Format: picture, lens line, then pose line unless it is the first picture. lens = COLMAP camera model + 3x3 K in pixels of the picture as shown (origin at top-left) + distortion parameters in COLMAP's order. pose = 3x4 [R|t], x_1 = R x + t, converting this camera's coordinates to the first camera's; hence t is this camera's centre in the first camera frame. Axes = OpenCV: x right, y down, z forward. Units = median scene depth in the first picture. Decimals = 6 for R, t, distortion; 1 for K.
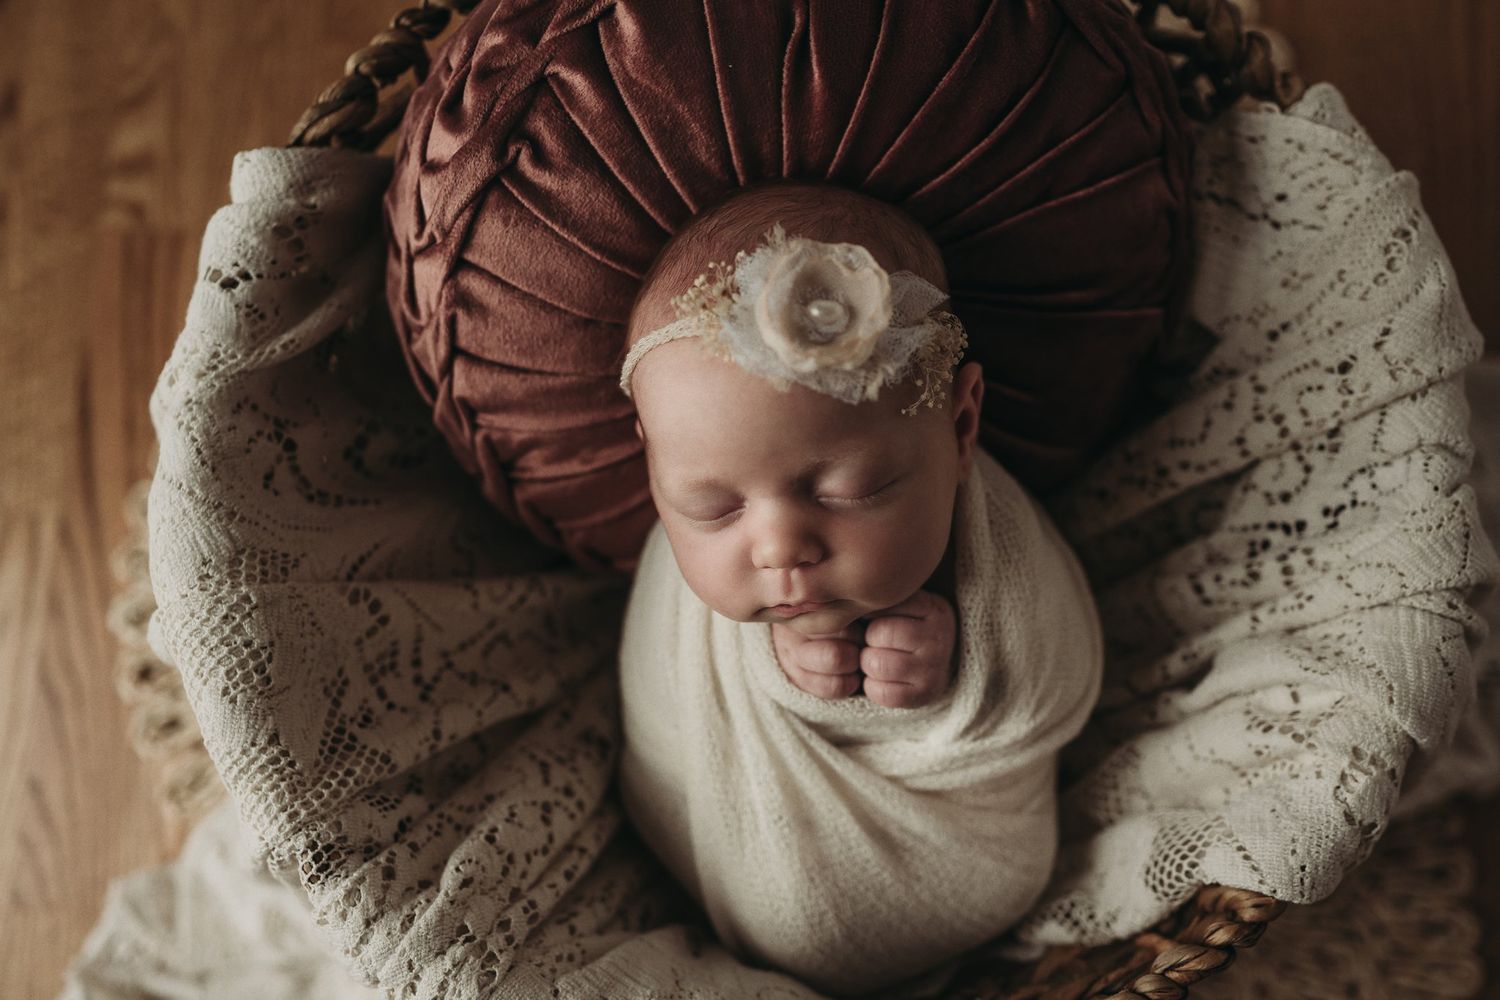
lens RADIAL K [[1399.4, 0, 750.0], [0, 1399.4, 500.0], [0, 0, 1]] dist [0.002067, 0.006767]
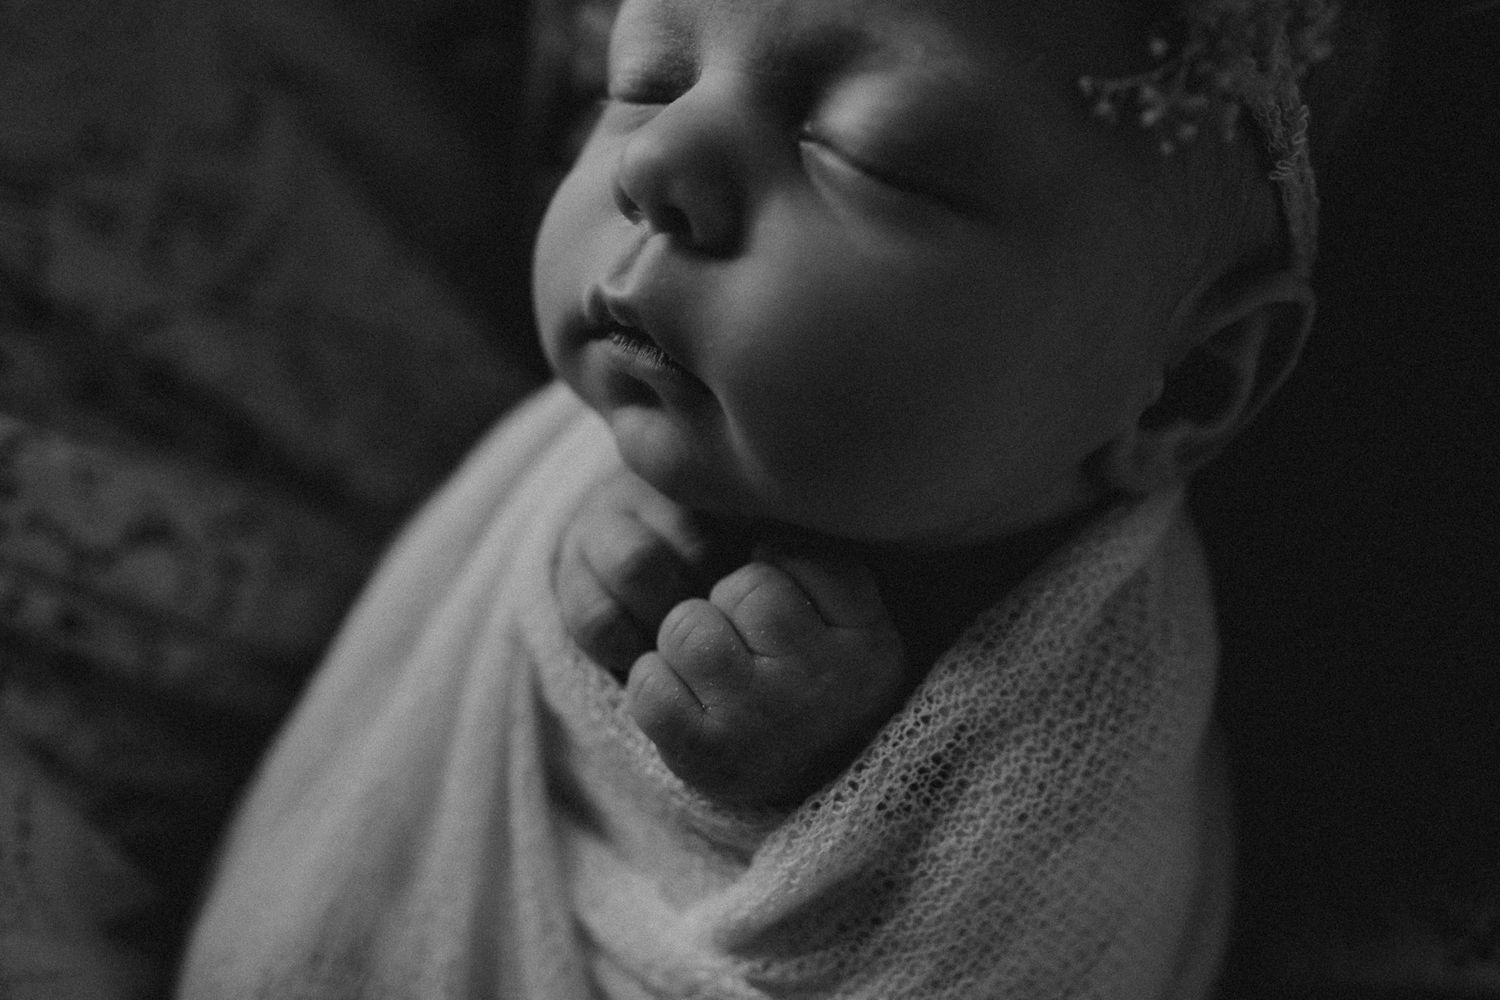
lens RADIAL K [[1399.4, 0, 750.0], [0, 1399.4, 500.0], [0, 0, 1]] dist [0.002067, 0.006767]
pose [[0.684024, 0.616866, -0.389343, 0.239509], [-0.706183, 0.693742, -0.141522, 0.130039], [0.182803, 0.371752, 0.910156, 0.551026]]
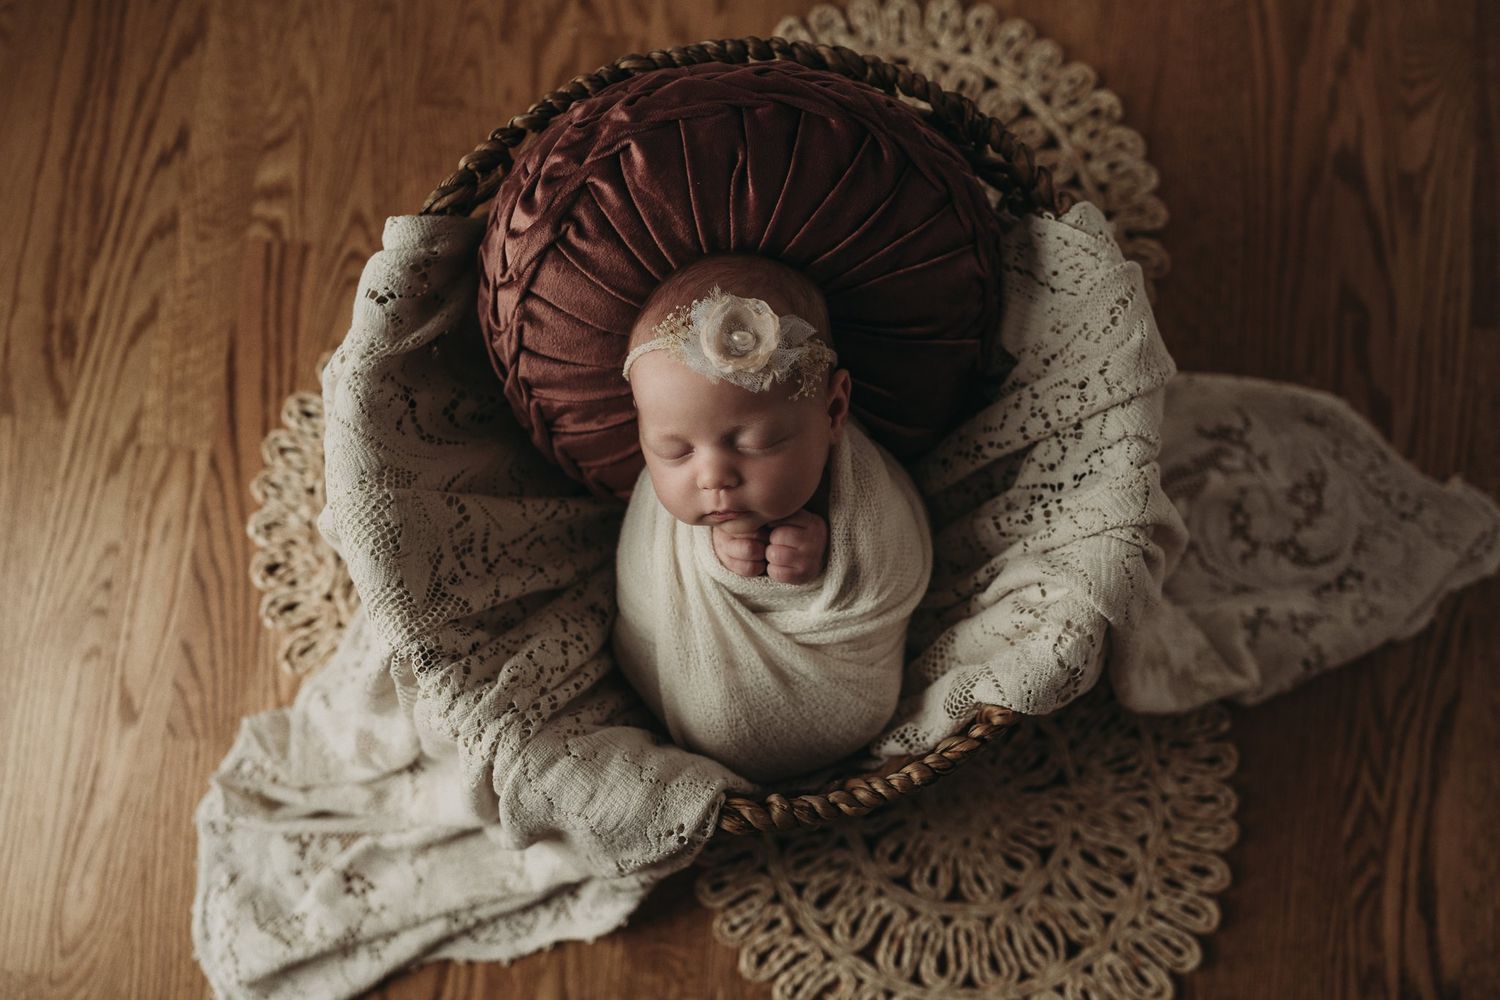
lens RADIAL K [[1399.4, 0, 750.0], [0, 1399.4, 500.0], [0, 0, 1]] dist [0.002067, 0.006767]
pose [[0.998850, 0.046648, -0.011110, 0.073026], [-0.046578, 0.998893, 0.006546, 0.041839], [0.011403, -0.006021, 0.999917, -0.576515]]
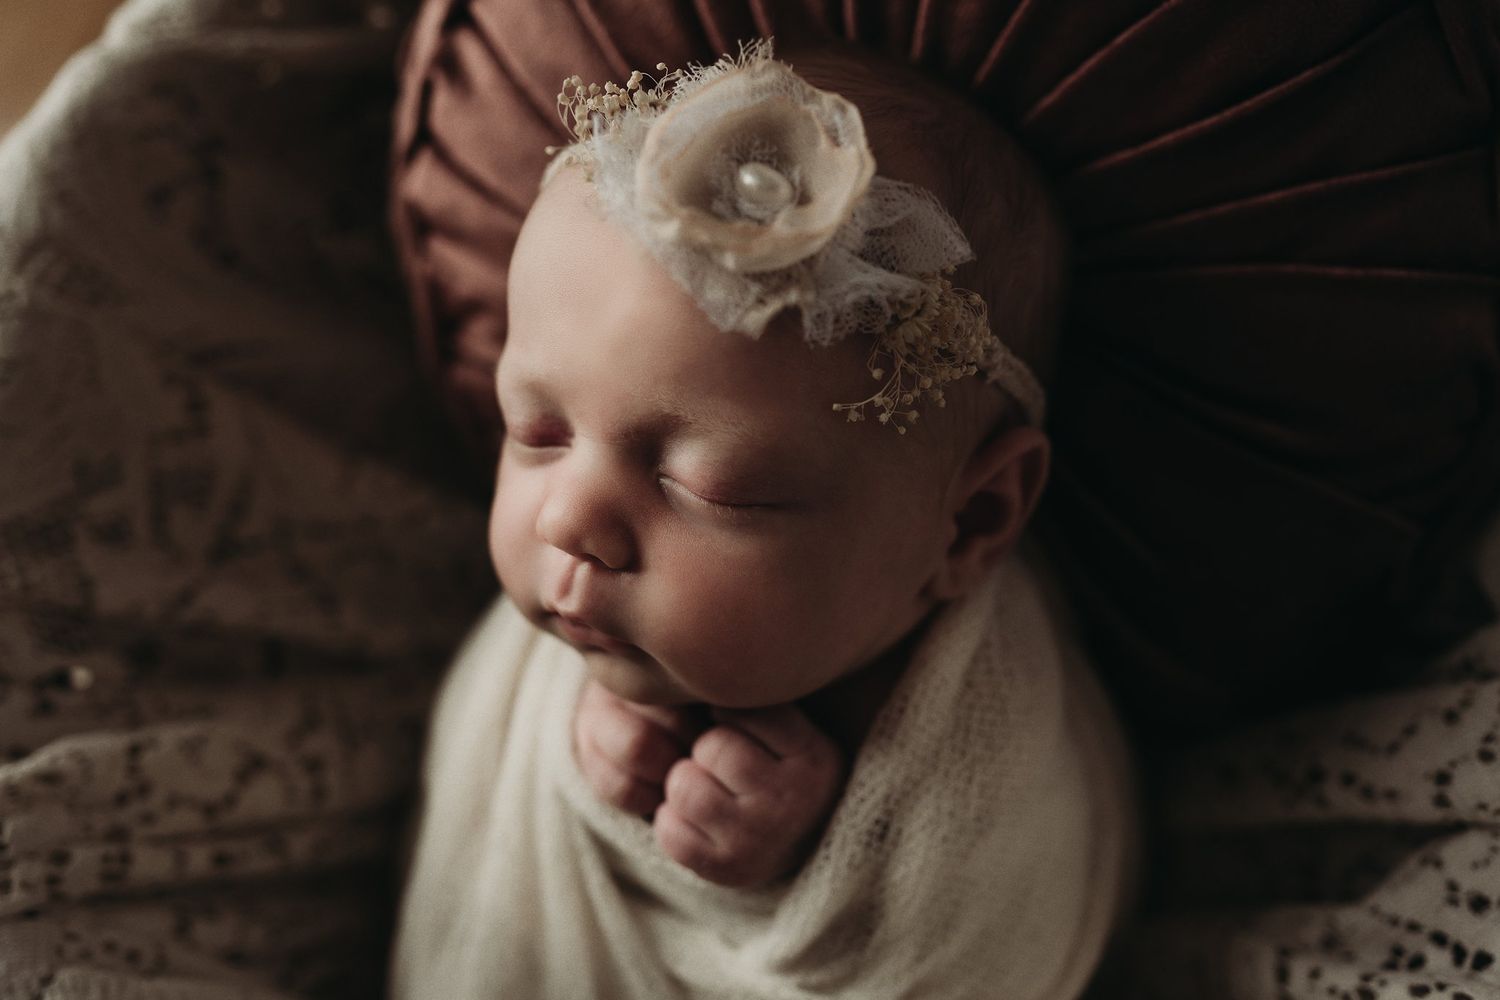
lens RADIAL K [[1523.9, 0, 750.0], [0, 1523.9, 500.0], [0, 0, 1]] dist [-0.005315, -0.005019]
pose [[0.854717, 0.434715, -0.283694, 0.241948], [-0.461556, 0.886530, -0.032117, 0.009872], [0.237541, 0.158392, 0.958377, 0.307873]]
